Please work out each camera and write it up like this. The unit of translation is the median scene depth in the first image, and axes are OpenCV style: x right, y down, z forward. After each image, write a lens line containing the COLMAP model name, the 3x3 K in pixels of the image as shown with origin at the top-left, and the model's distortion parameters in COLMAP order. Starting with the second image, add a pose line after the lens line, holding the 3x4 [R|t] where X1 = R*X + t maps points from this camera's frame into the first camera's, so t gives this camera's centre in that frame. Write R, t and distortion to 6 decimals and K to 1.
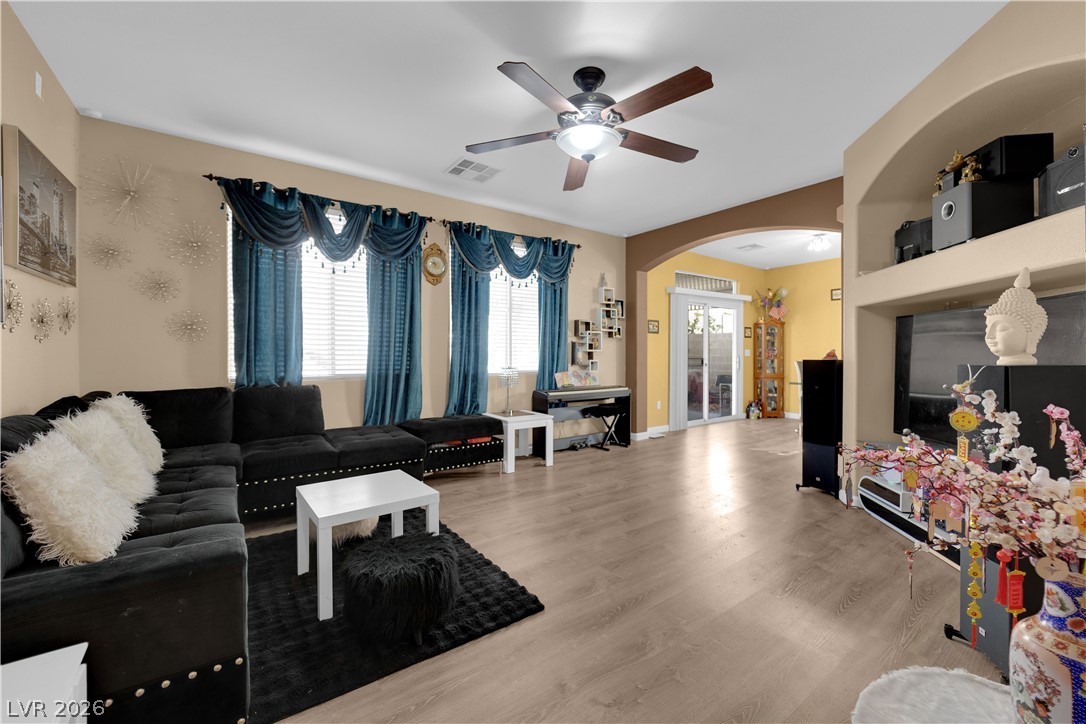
lens RADIAL K [[433.5, 0, 546.0], [0, 433.5, 358.2], [0, 0, 1]] dist [-0.012453, -0.003102]
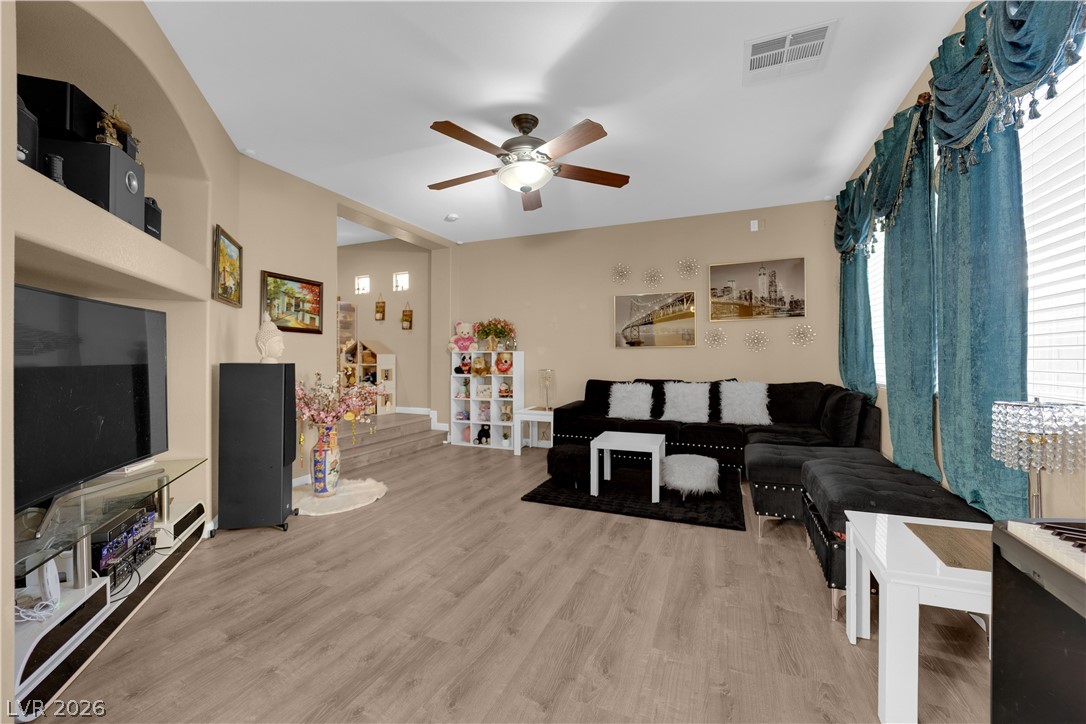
lens RADIAL K [[433.5, 0, 546.0], [0, 433.5, 358.2], [0, 0, 1]] dist [-0.012453, -0.003102]
pose [[-0.858009, 0.001527, -0.513632, 0.446726], [-0.005461, 0.999912, 0.012096, -0.015020], [0.513605, 0.013184, -0.857925, 1.390978]]
